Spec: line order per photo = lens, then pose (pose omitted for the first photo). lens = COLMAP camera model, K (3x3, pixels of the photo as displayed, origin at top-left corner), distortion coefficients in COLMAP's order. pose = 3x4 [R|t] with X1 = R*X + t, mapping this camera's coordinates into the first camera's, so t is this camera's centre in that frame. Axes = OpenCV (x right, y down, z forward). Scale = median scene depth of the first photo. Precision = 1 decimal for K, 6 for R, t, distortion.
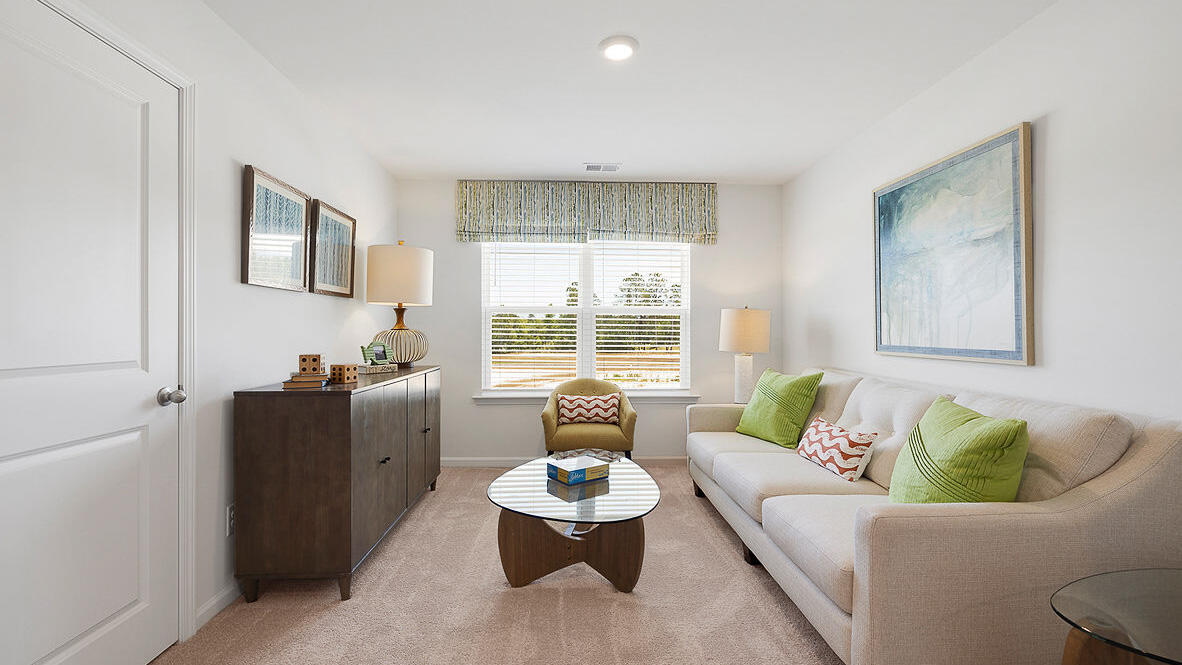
lens RADIAL K [[501.8, 0, 586.9], [0, 501.8, 329.1], [0, 0, 1]] dist [-0.000080, 0.000068]
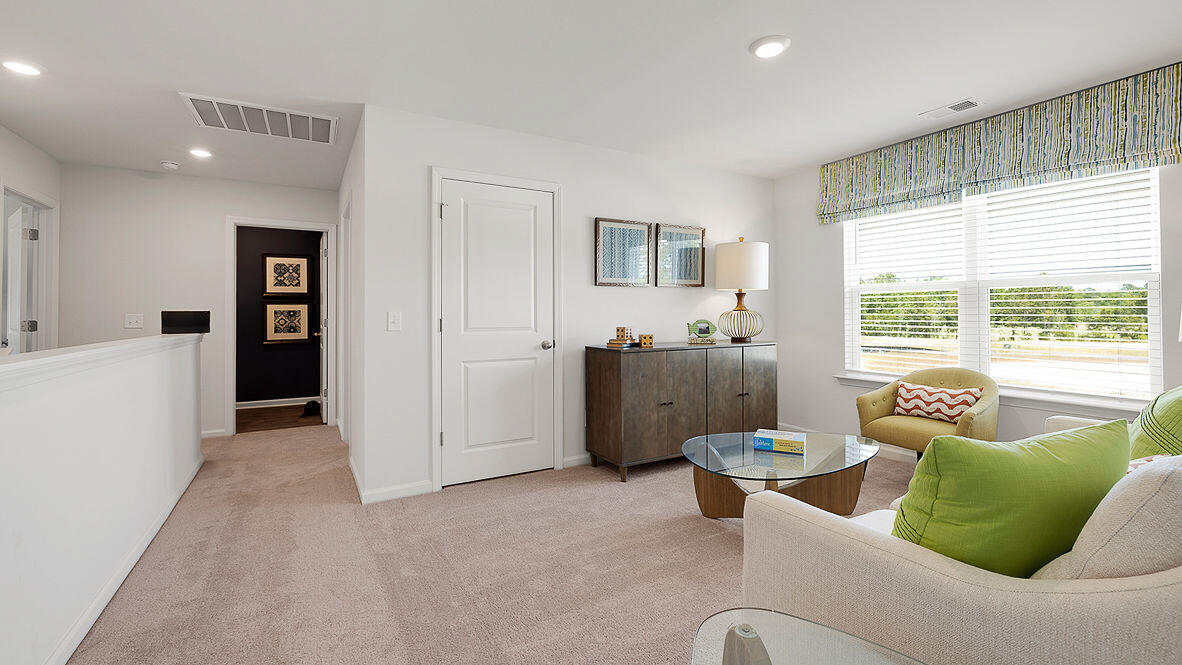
lens RADIAL K [[506.9, 0, 588.1], [0, 506.9, 309.4], [0, 0, 1]] dist [0.000784, -0.000032]
pose [[0.450821, -0.010090, -0.892558, 0.509269], [0.011451, 0.999919, -0.005519, 0.000893], [0.892541, -0.007733, 0.450900, 0.102851]]
